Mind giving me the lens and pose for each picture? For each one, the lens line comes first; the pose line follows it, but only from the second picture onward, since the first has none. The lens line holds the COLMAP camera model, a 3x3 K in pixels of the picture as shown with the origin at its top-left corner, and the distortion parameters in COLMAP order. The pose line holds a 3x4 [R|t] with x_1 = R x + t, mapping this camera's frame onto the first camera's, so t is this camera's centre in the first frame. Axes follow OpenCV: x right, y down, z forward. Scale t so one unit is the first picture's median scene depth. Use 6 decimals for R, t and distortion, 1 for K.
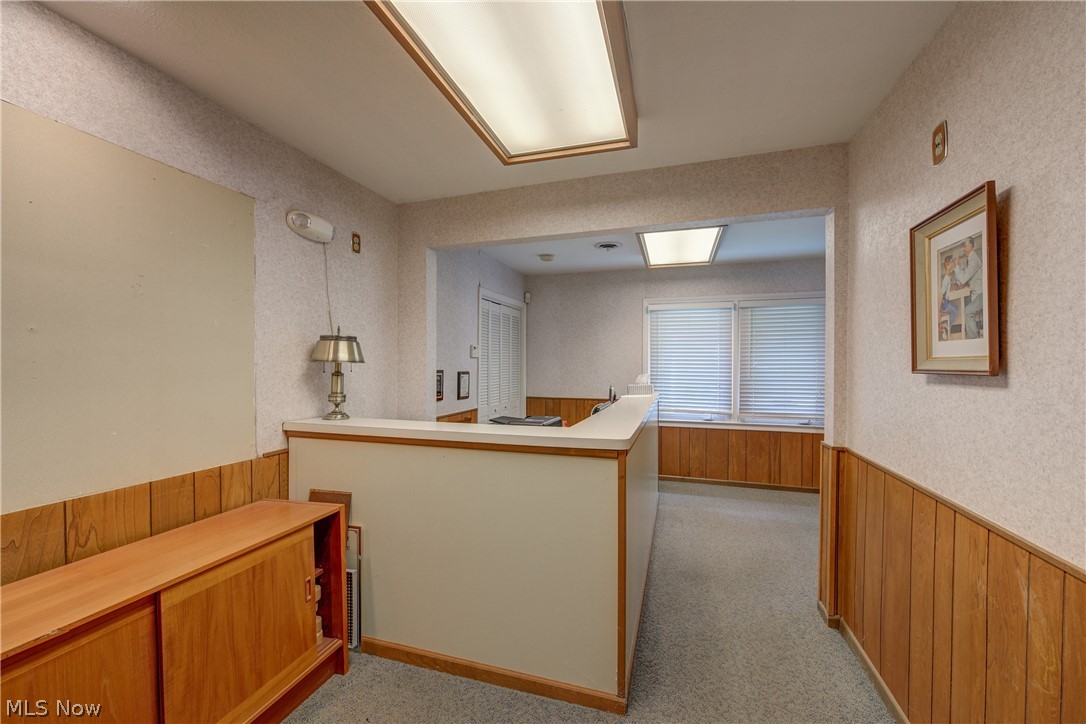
lens RADIAL K [[432.8, 0, 544.6], [0, 432.8, 368.0], [0, 0, 1]] dist [-0.000310, -0.000054]
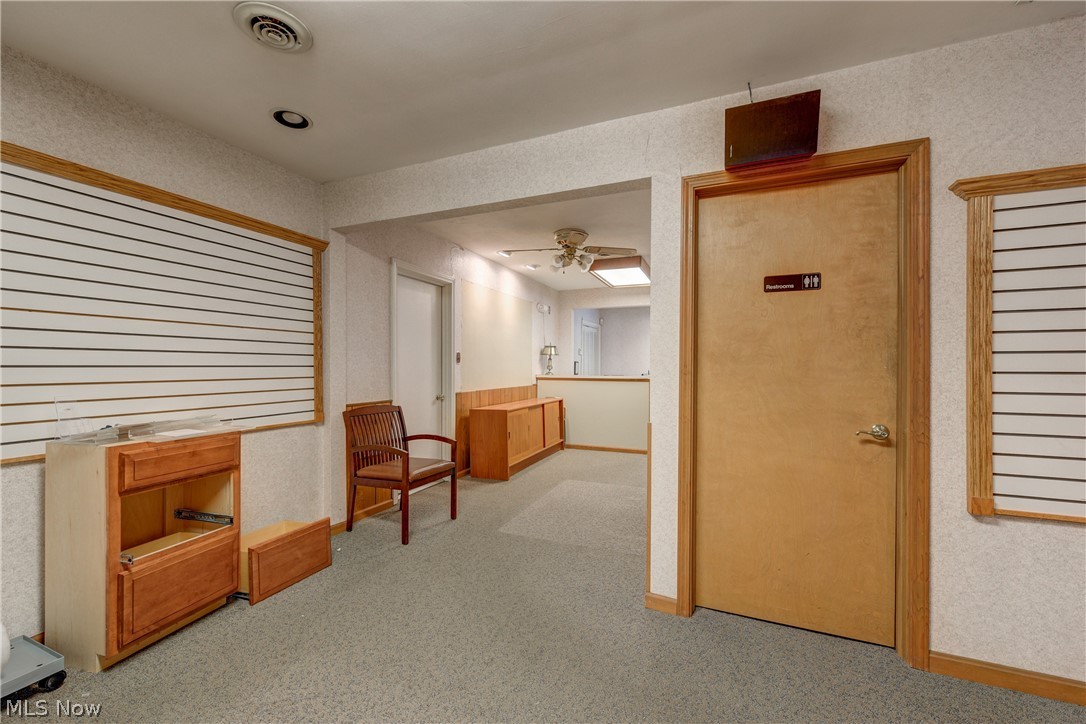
lens RADIAL K [[432.8, 0, 536.7], [0, 432.8, 368.6], [0, 0, 1]] dist [-0.000310, -0.000054]
pose [[0.994182, 0.008035, -0.107410, -0.258208], [-0.008118, 0.999967, -0.000334, 0.078450], [0.107403, 0.001204, 0.994215, -1.859017]]
